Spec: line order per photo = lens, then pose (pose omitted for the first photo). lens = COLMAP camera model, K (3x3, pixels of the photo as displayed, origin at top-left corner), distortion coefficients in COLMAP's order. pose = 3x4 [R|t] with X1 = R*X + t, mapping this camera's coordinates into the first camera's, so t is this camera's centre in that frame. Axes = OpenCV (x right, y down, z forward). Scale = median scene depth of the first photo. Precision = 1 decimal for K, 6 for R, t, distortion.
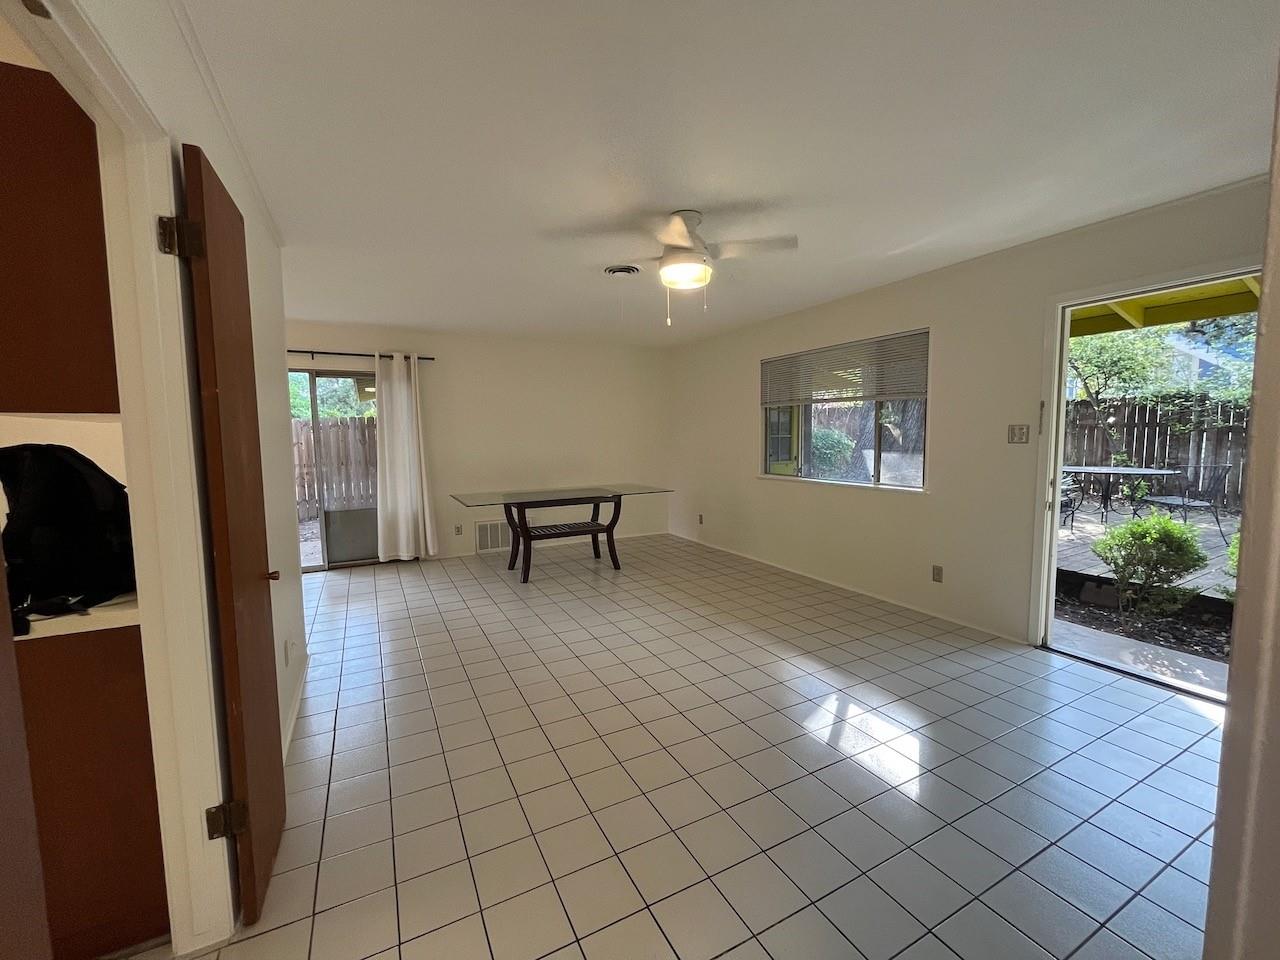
lens RADIAL K [[522.4, 0, 642.0], [0, 522.4, 477.0], [0, 0, 1]] dist [-0.002802, -0.000669]
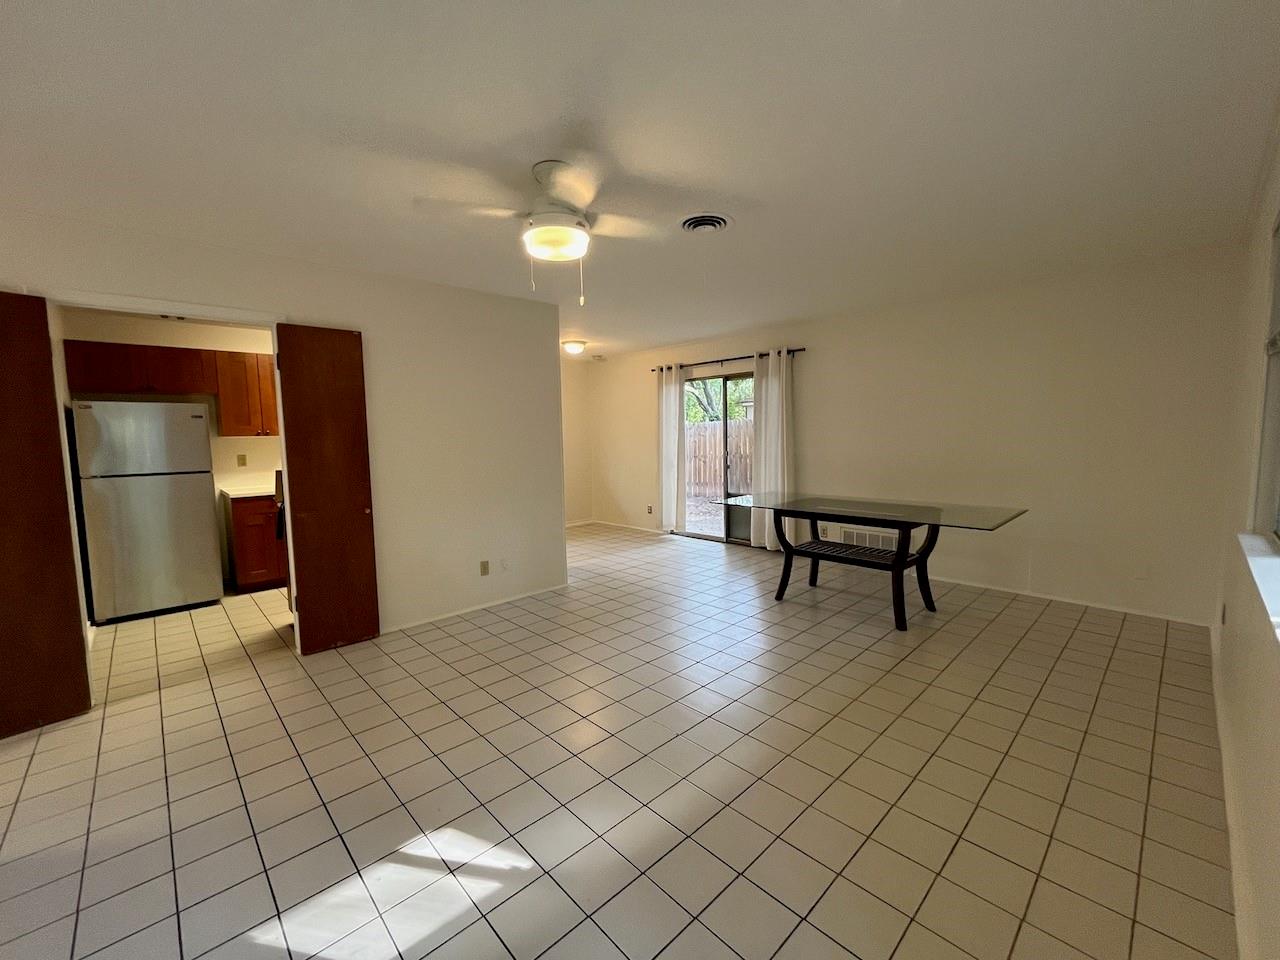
lens RADIAL K [[522.4, 0, 635.9], [0, 522.4, 484.3], [0, 0, 1]] dist [-0.002802, -0.000669]
pose [[0.275580, 0.101646, -0.955889, 0.489936], [-0.060506, 0.994256, 0.088283, -0.049944], [0.959372, 0.033508, 0.280148, 0.479533]]
